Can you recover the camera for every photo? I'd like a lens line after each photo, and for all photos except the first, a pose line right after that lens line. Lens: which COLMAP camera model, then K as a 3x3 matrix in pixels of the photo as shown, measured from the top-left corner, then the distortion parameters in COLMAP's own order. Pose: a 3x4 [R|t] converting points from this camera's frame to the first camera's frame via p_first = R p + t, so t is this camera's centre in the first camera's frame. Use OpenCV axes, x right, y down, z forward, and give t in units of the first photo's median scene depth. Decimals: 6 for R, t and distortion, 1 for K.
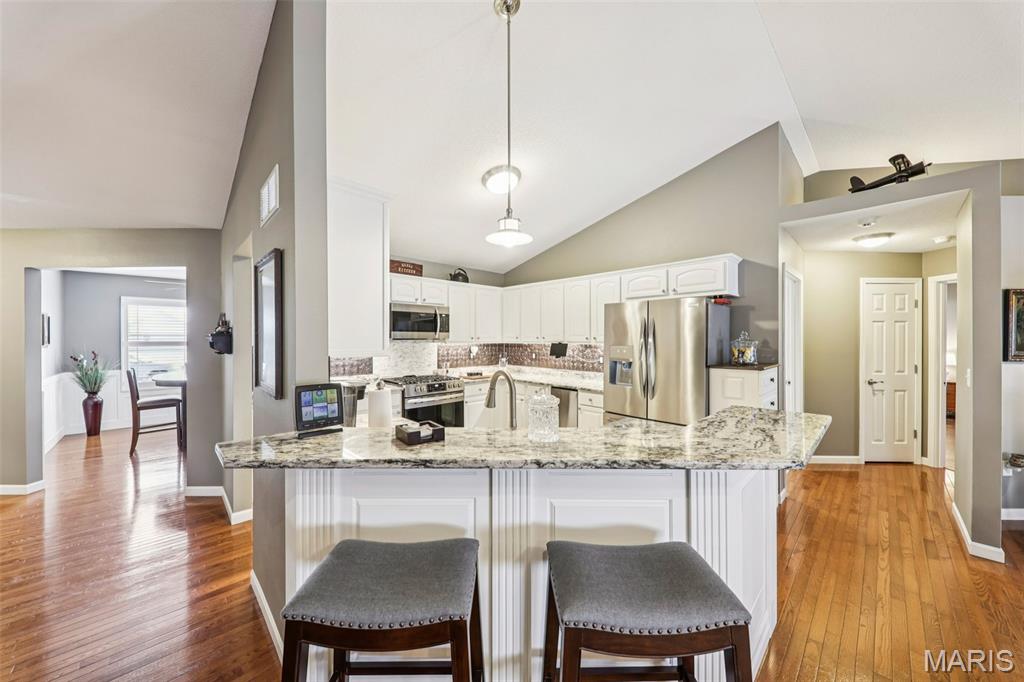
lens RADIAL K [[354.5, 0, 508.4], [0, 354.5, 343.7], [0, 0, 1]] dist [0.000548, 0.000016]
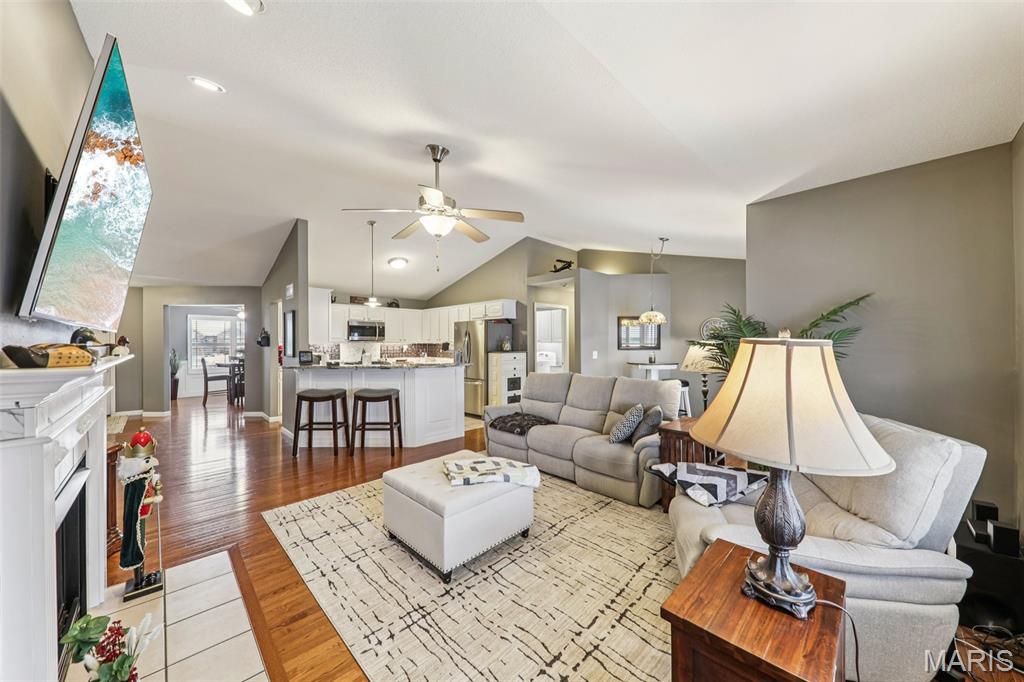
lens RADIAL K [[354.5, 0, 508.4], [0, 354.5, 343.7], [0, 0, 1]] dist [0.000548, 0.000016]
pose [[0.999982, -0.000319, 0.006019, 0.442325], [0.000399, 0.999912, -0.013239, 0.026301], [-0.006014, 0.013241, 0.999894, -0.769958]]
